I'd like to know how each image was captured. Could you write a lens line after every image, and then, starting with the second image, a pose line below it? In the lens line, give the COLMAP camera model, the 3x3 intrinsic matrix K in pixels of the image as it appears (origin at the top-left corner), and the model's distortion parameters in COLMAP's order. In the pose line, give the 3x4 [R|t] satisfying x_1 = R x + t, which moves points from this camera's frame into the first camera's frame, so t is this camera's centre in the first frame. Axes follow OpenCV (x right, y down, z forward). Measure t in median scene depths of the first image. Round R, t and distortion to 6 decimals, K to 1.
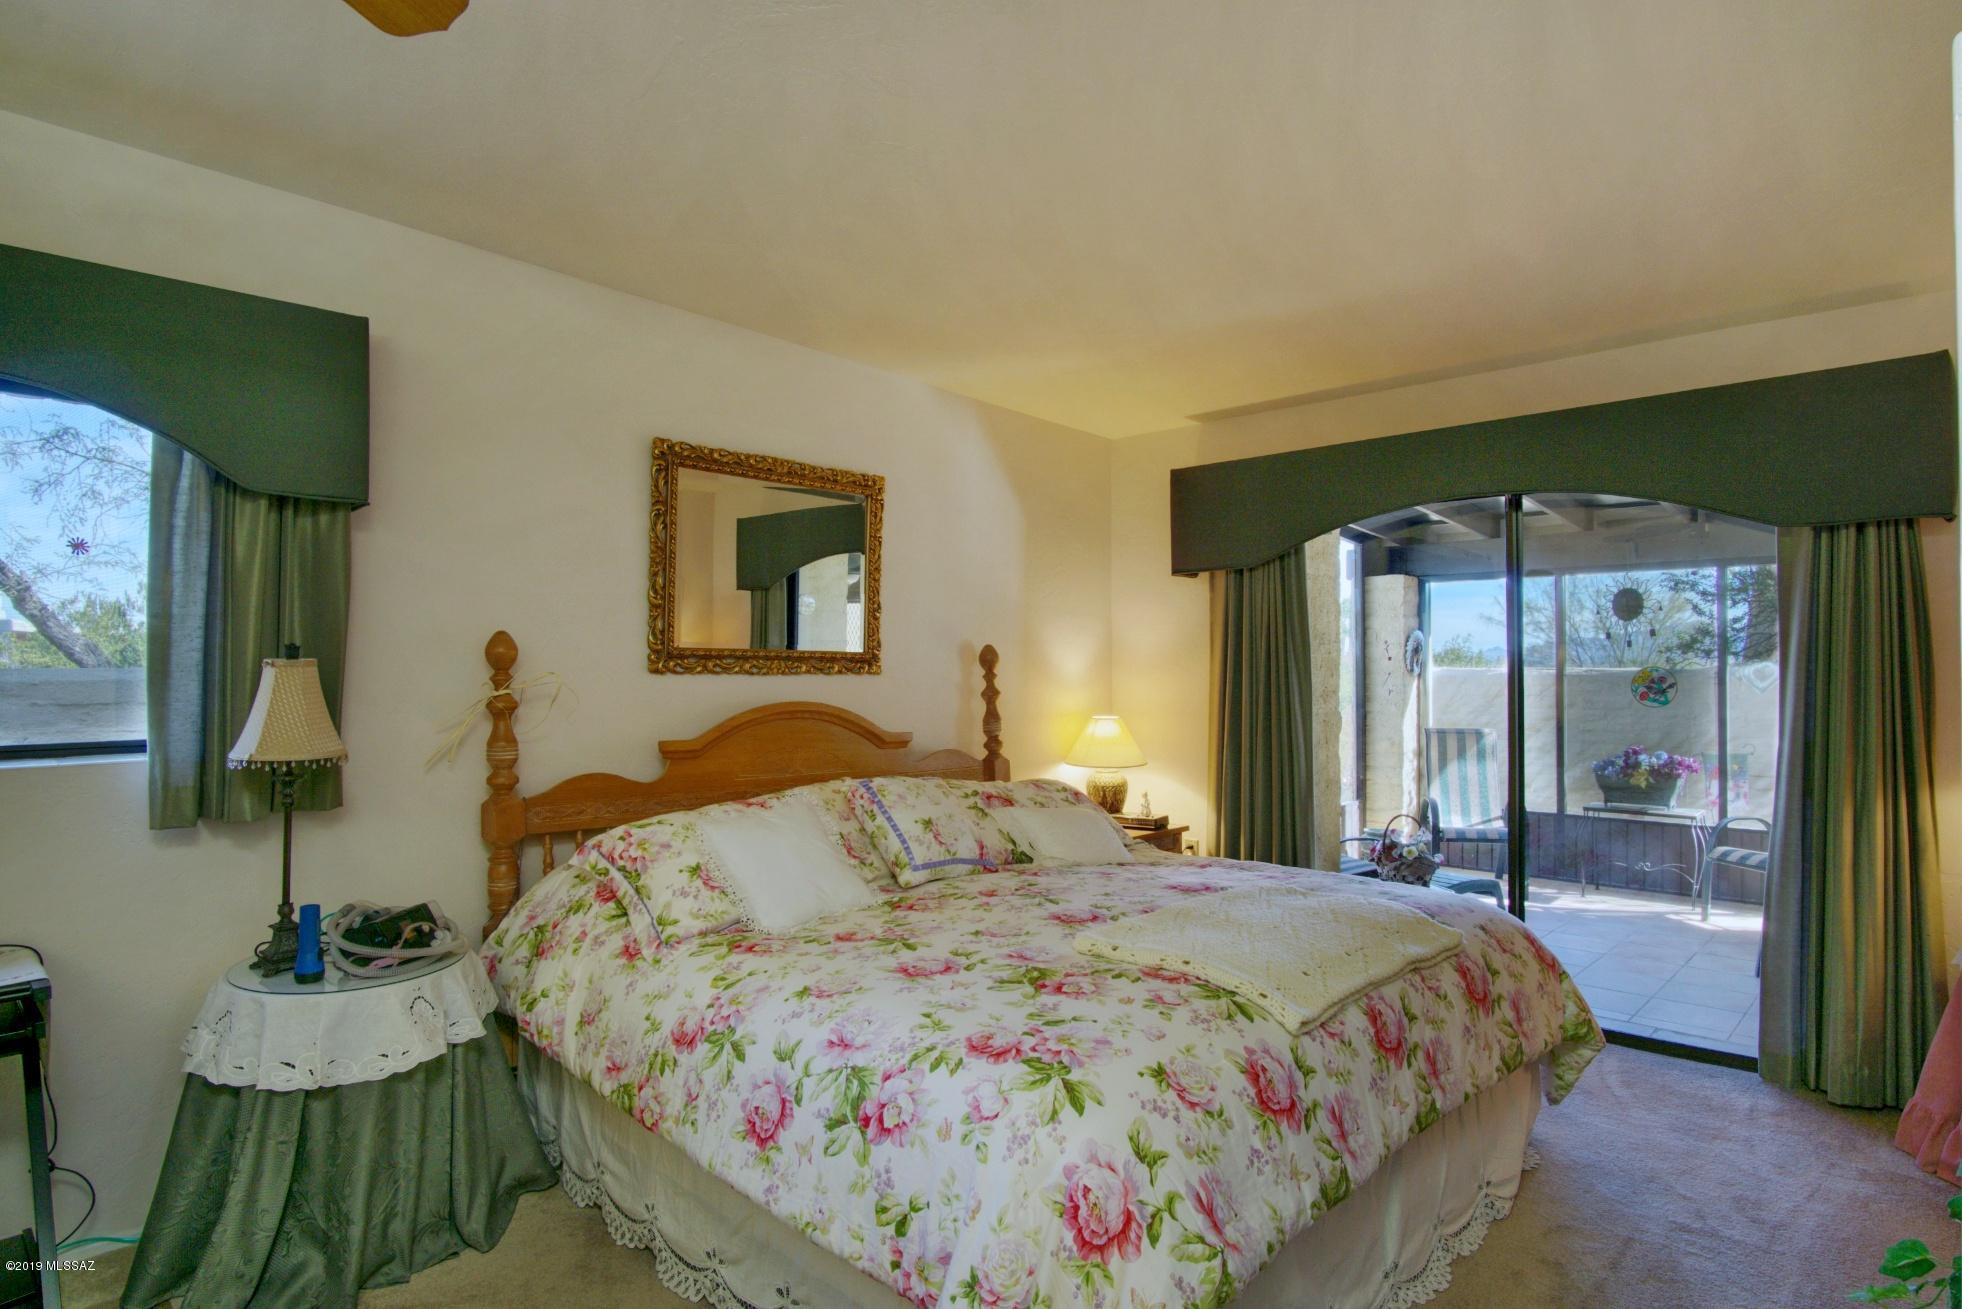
lens RADIAL K [[1069.9, 0, 981.3], [0, 1069.9, 630.2], [0, 0, 1]] dist [-0.015488, 0.000043]
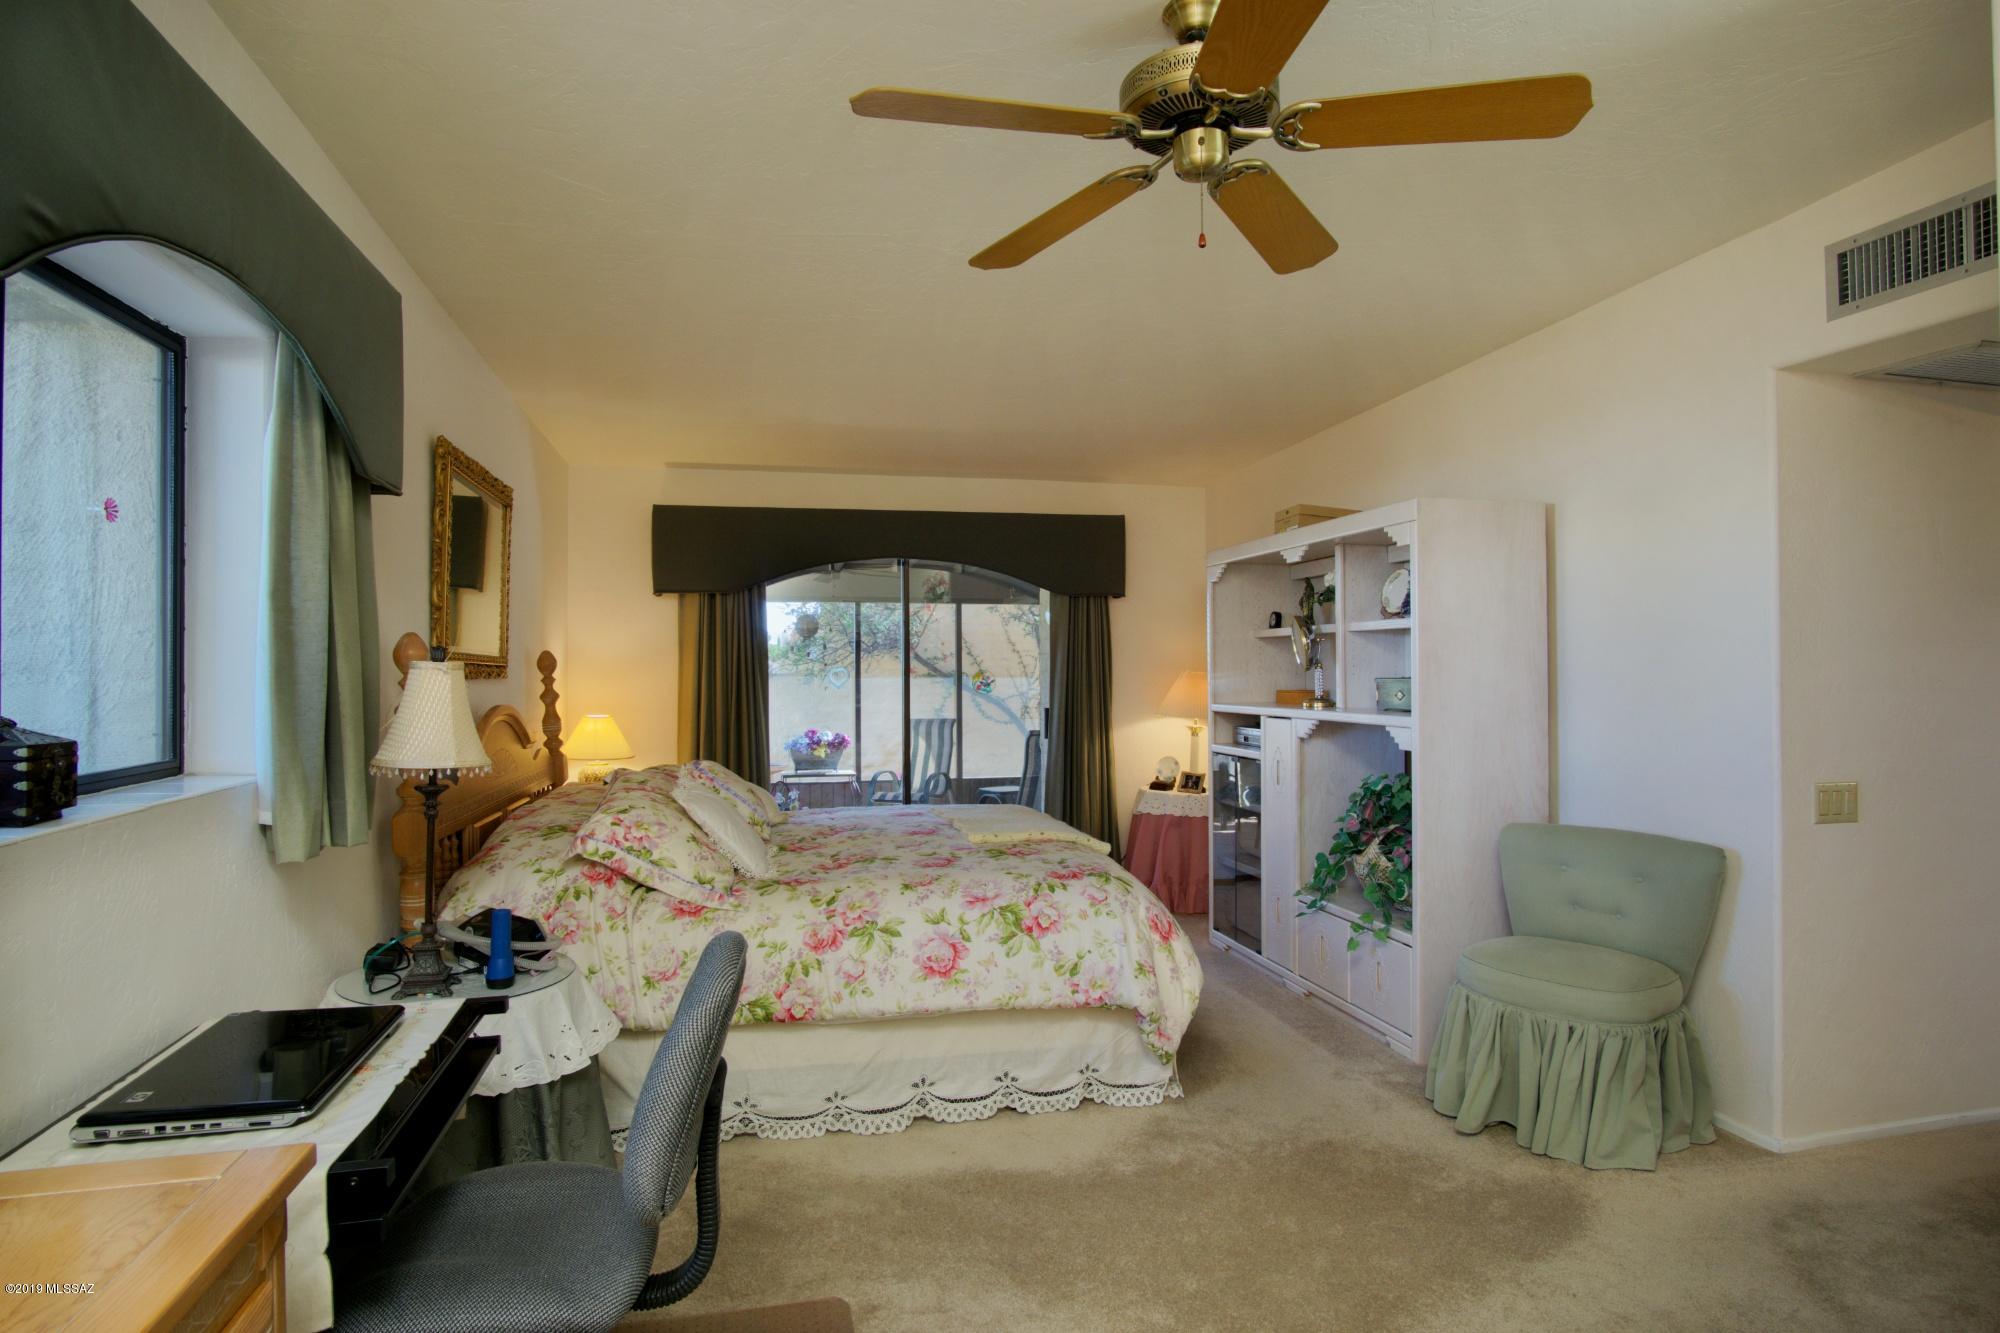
lens RADIAL K [[1047.6, 0, 1000.0], [0, 1047.6, 652.5], [0, 0, 1]] dist [-0.028283, 0.001412]
pose [[0.550619, 0.013221, 0.834652, -1.035464], [-0.022038, 0.999756, -0.001298, 0.010603], [-0.834466, -0.017679, 0.550776, 0.077531]]
